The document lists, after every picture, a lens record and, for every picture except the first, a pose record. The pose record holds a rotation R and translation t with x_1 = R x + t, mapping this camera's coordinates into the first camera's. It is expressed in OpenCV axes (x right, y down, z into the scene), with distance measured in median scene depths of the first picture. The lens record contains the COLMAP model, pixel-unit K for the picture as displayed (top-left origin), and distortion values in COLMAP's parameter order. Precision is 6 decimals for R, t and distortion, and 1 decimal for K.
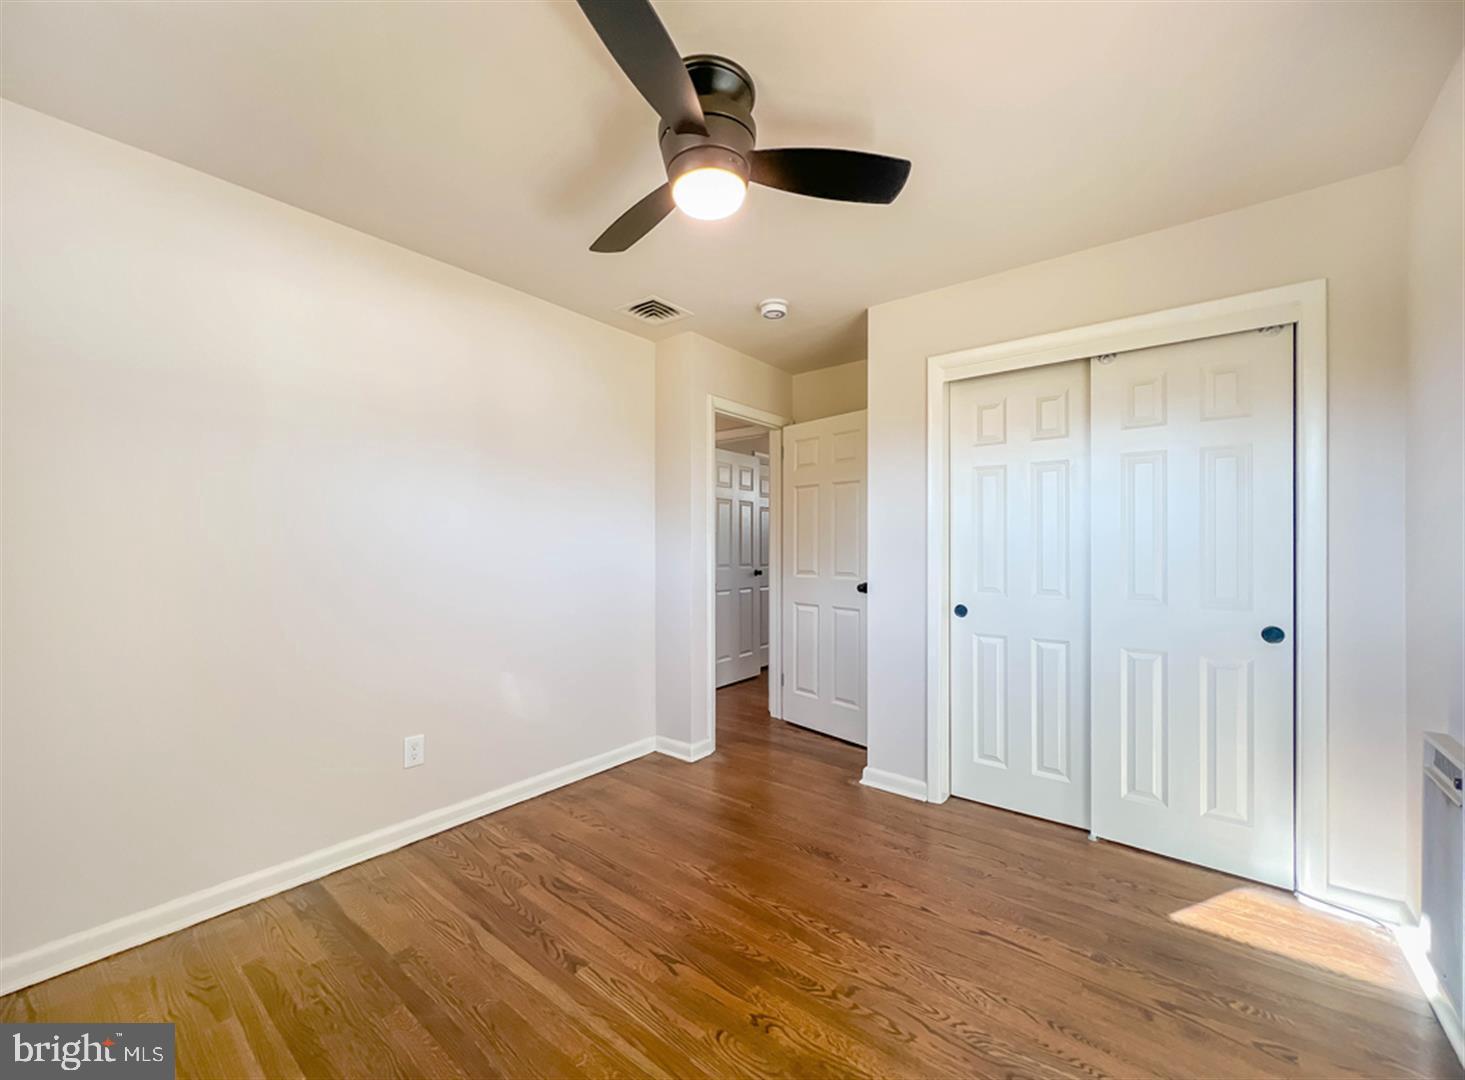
lens RADIAL K [[615.1, 0, 735.0], [0, 615.1, 542.5], [0, 0, 1]] dist [0.000066, 0.000336]
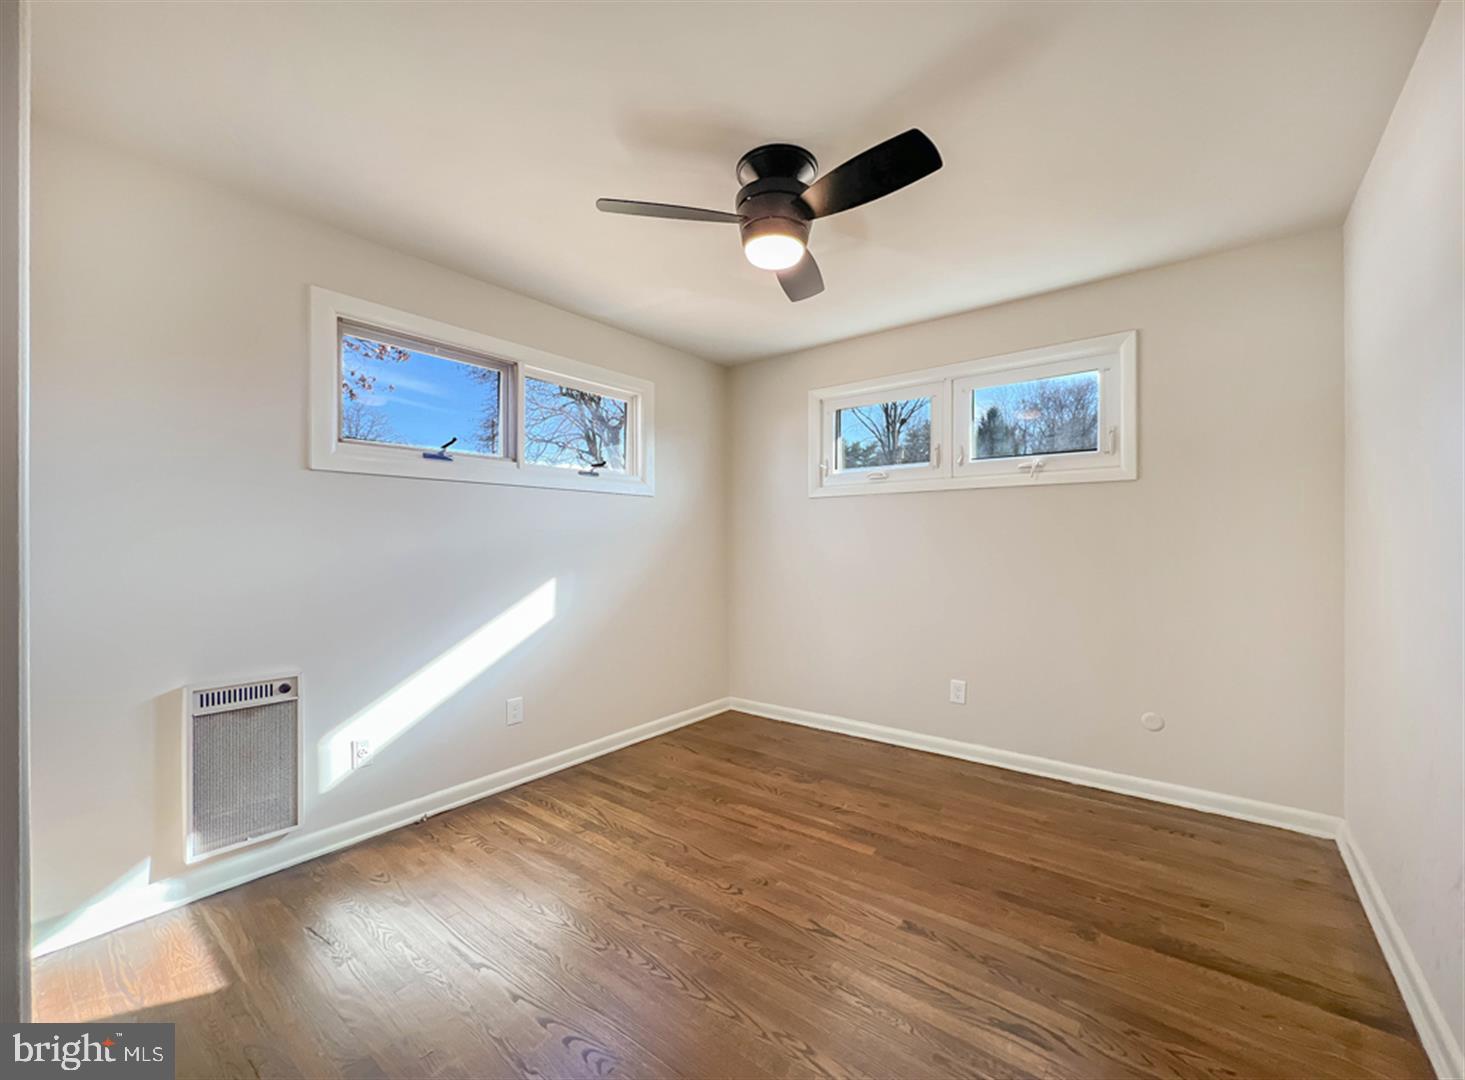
lens RADIAL K [[615.1, 0, 736.0], [0, 615.1, 538.9], [0, 0, 1]] dist [0.000066, 0.000336]
pose [[-0.999960, 0.004851, -0.007538, 0.040308], [0.004889, 0.999975, -0.005056, 0.029395], [0.007513, -0.005092, -0.999959, 2.045752]]
